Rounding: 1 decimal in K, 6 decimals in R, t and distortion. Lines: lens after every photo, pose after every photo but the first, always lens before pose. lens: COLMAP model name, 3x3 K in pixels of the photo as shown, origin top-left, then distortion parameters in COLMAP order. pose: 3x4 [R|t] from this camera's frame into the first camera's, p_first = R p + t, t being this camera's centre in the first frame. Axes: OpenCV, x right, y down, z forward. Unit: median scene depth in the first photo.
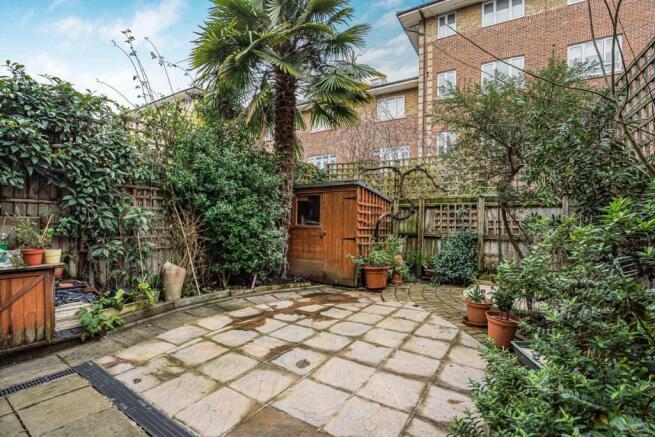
lens RADIAL K [[309.6, 0, 327.5], [0, 309.6, 218.5], [0, 0, 1]] dist [-0.069935, 0.000234]
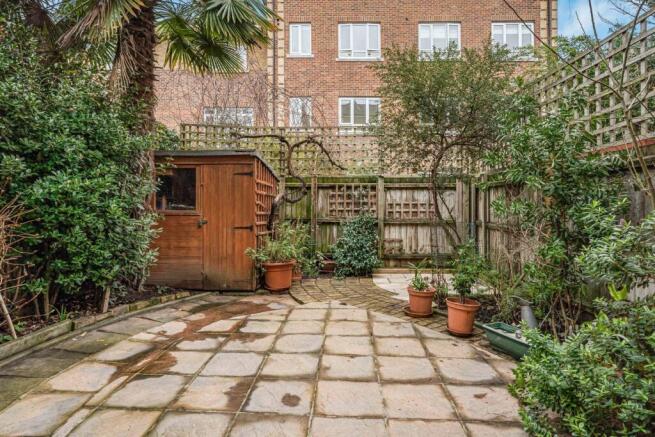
lens RADIAL K [[388.0, 0, 322.0], [0, 388.0, 216.5], [0, 0, 1]] dist [-0.004514, 0.003049]
pose [[0.858560, -0.019604, 0.512339, -0.327699], [-0.001246, 0.999186, 0.040320, -0.000385], [-0.512712, -0.035255, 0.857836, 0.121359]]
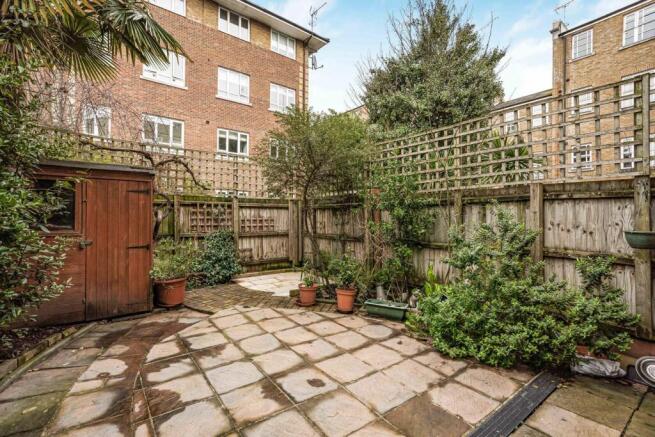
lens RADIAL K [[326.3, 0, 327.5], [0, 326.3, 218.5], [0, 0, 1]] dist [-0.045636, 0.045390]
pose [[0.296505, -0.010444, 0.954974, -0.682119], [-0.016454, 0.999736, 0.016042, -0.027670], [-0.954890, -0.020470, 0.296255, 0.463361]]
